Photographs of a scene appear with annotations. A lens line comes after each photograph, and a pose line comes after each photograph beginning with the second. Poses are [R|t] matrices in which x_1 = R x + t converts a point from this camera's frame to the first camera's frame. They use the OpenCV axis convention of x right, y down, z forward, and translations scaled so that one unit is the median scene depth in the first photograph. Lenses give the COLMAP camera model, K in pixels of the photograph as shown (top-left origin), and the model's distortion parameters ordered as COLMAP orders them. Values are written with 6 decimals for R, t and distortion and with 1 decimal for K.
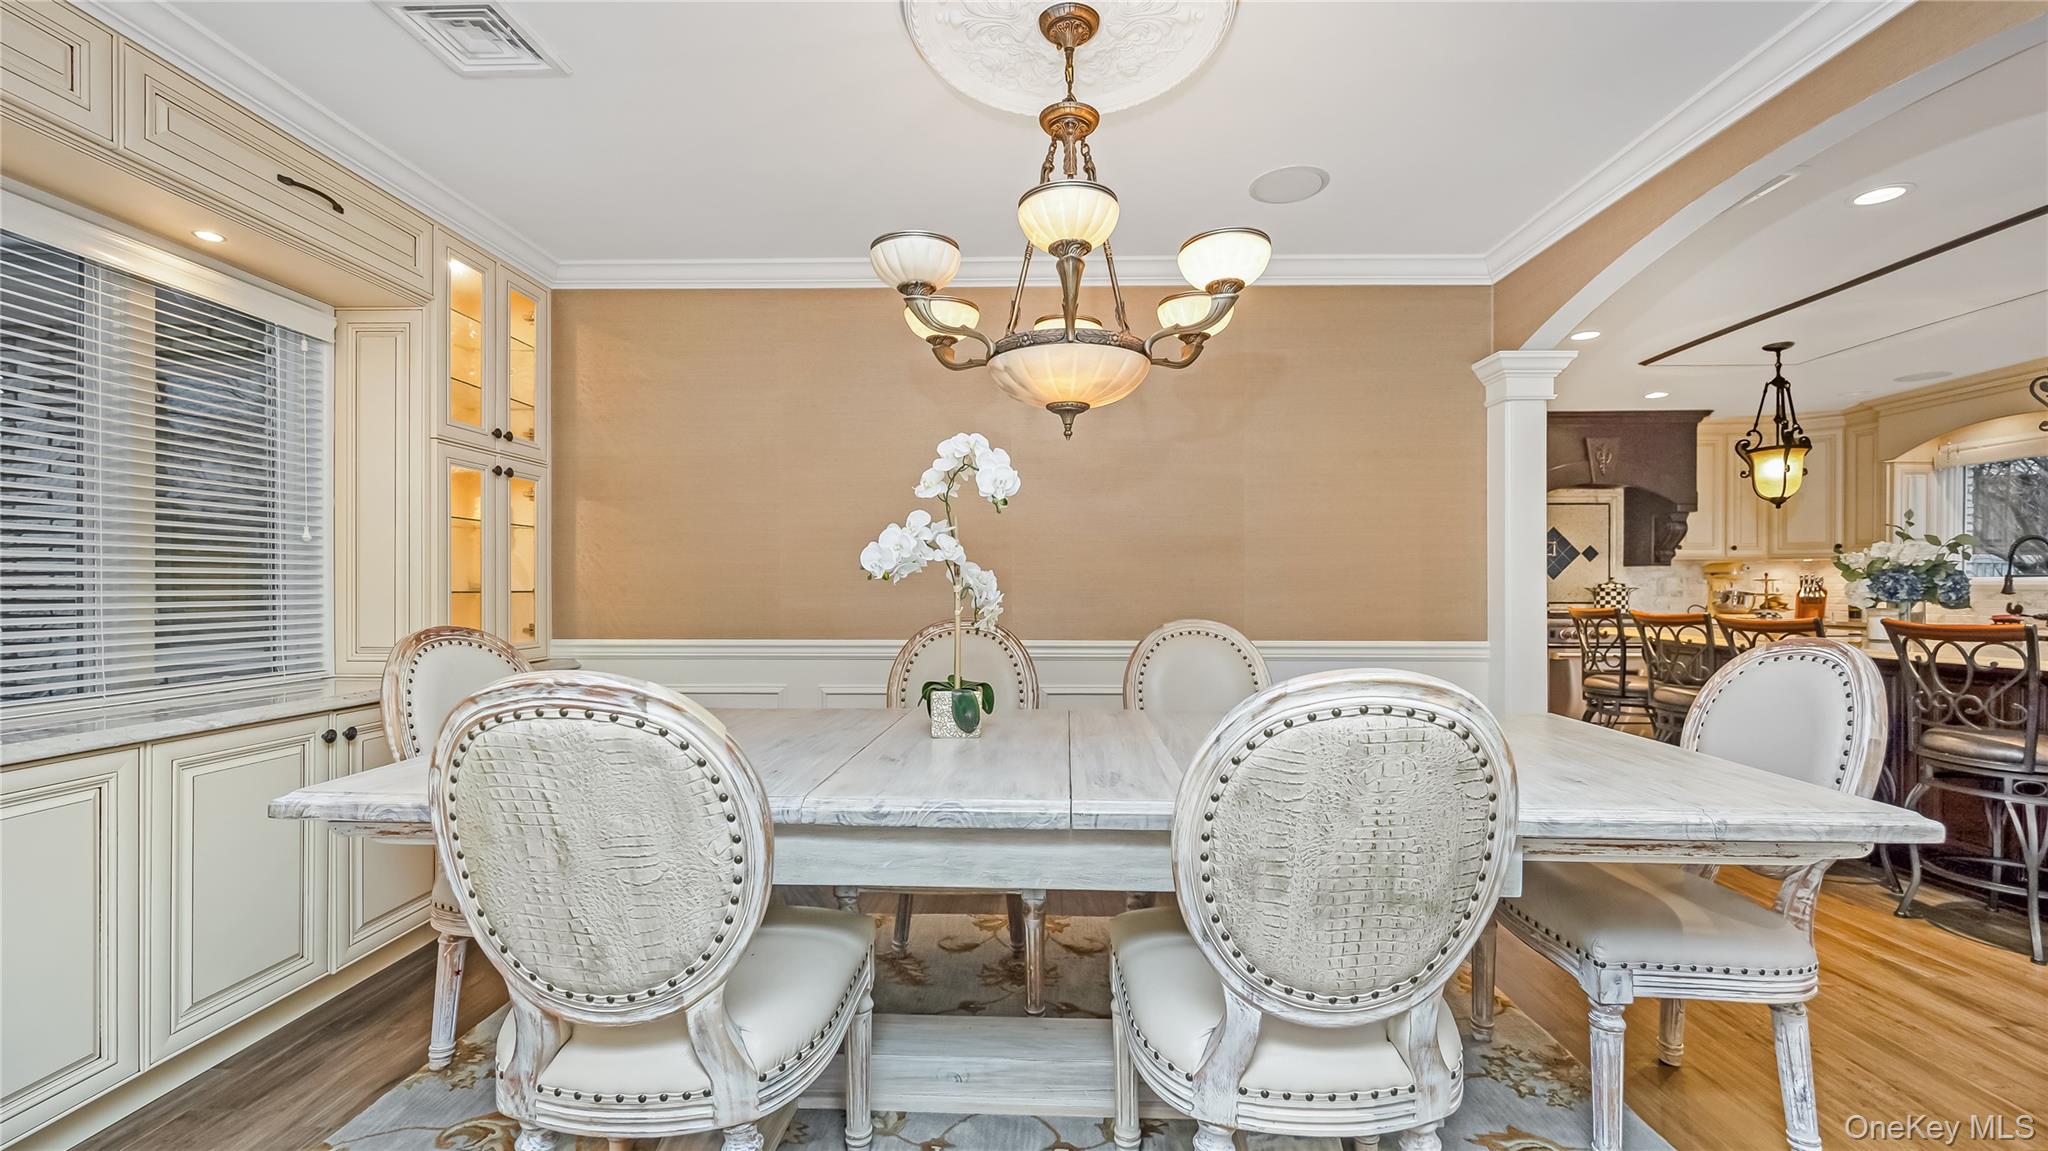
lens RADIAL K [[824.7, 0, 1041.3], [0, 824.7, 588.7], [0, 0, 1]] dist [-0.003637, 0.000722]
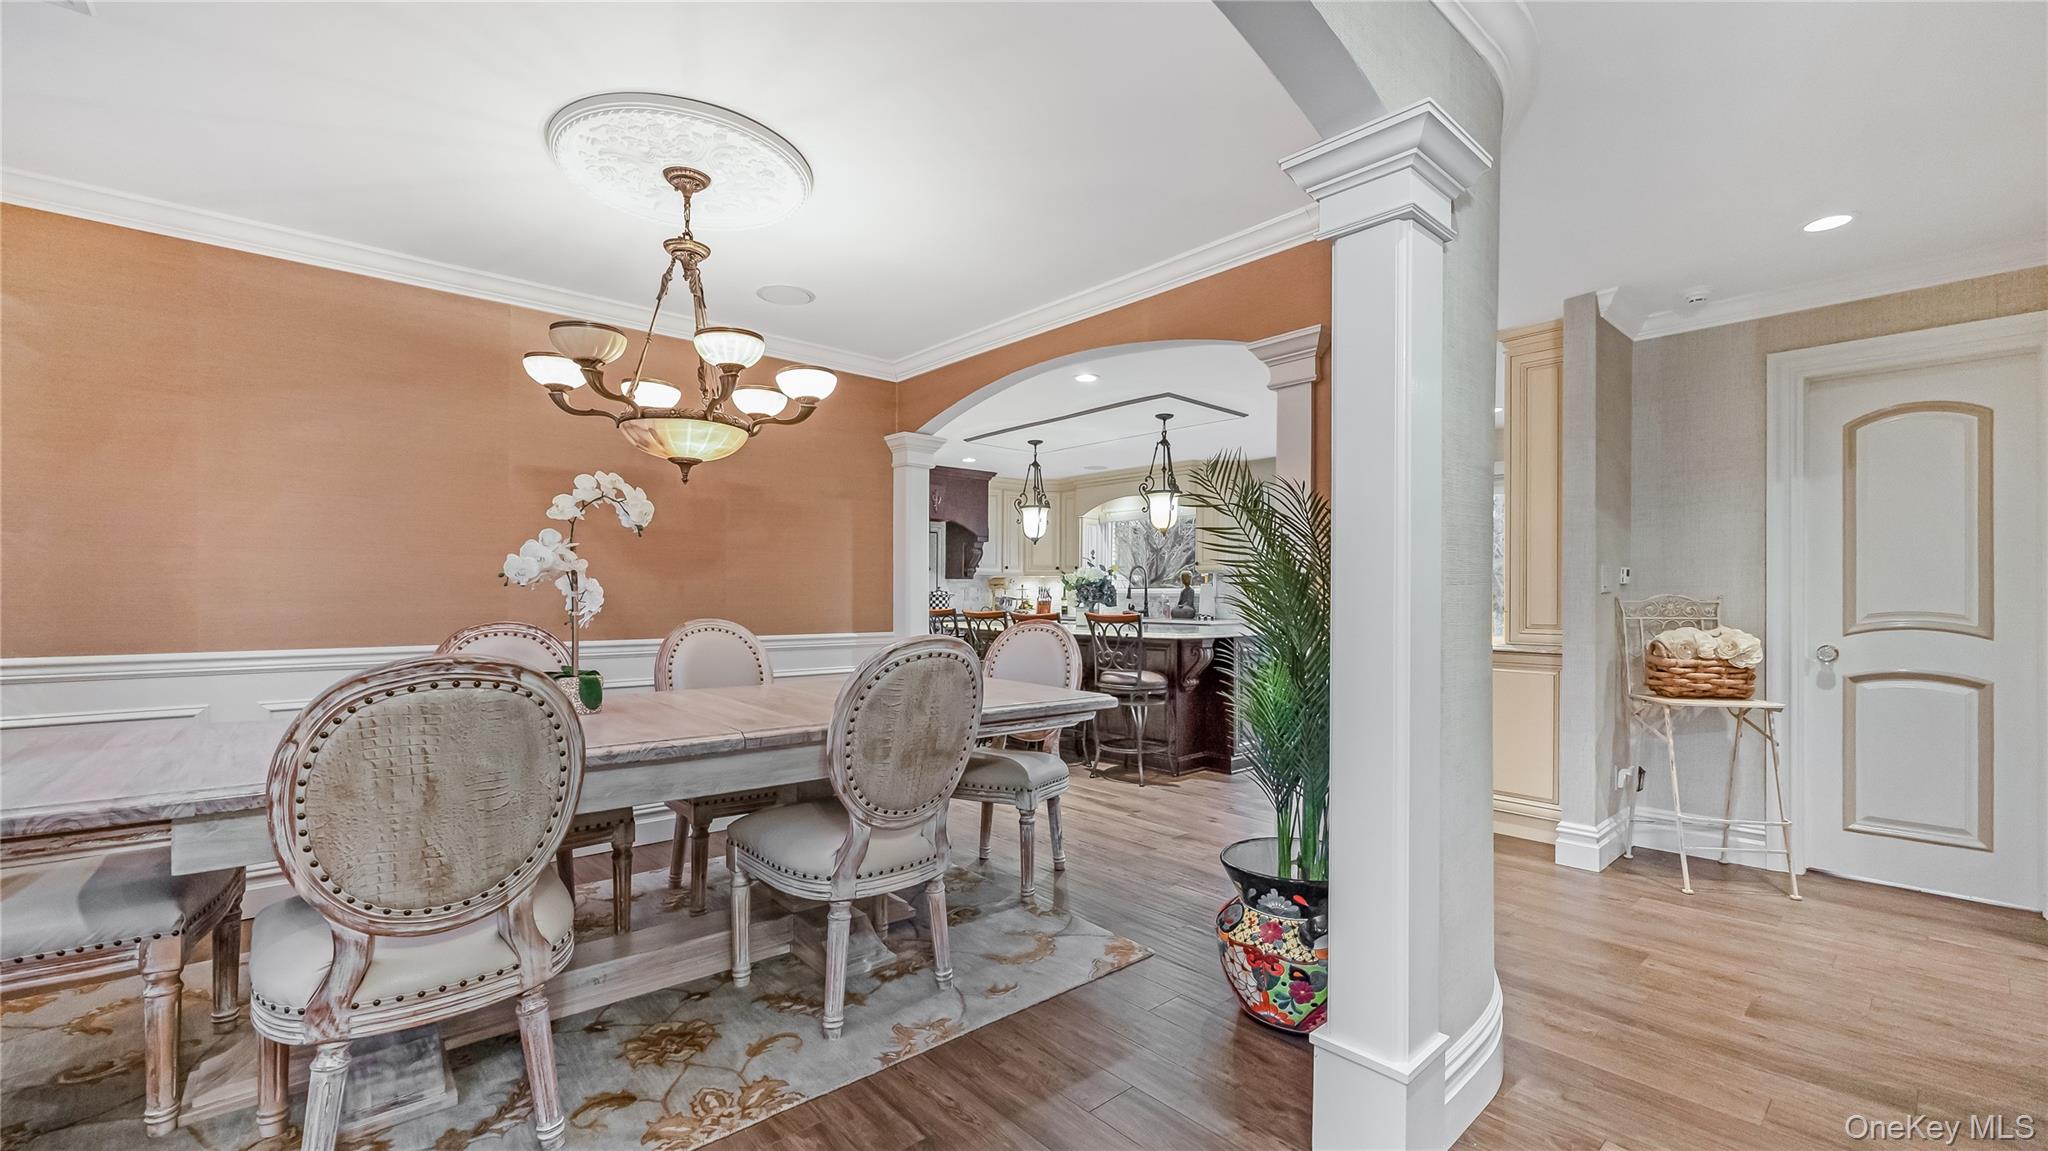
lens RADIAL K [[824.7, 0, 1022.2], [0, 824.7, 589.6], [0, 0, 1]] dist [-0.003637, 0.000722]
pose [[0.737249, 0.006081, 0.675594, -0.308359], [-0.001867, 0.999974, -0.006963, 0.000685], [-0.675619, 0.003872, 0.737241, -0.243282]]
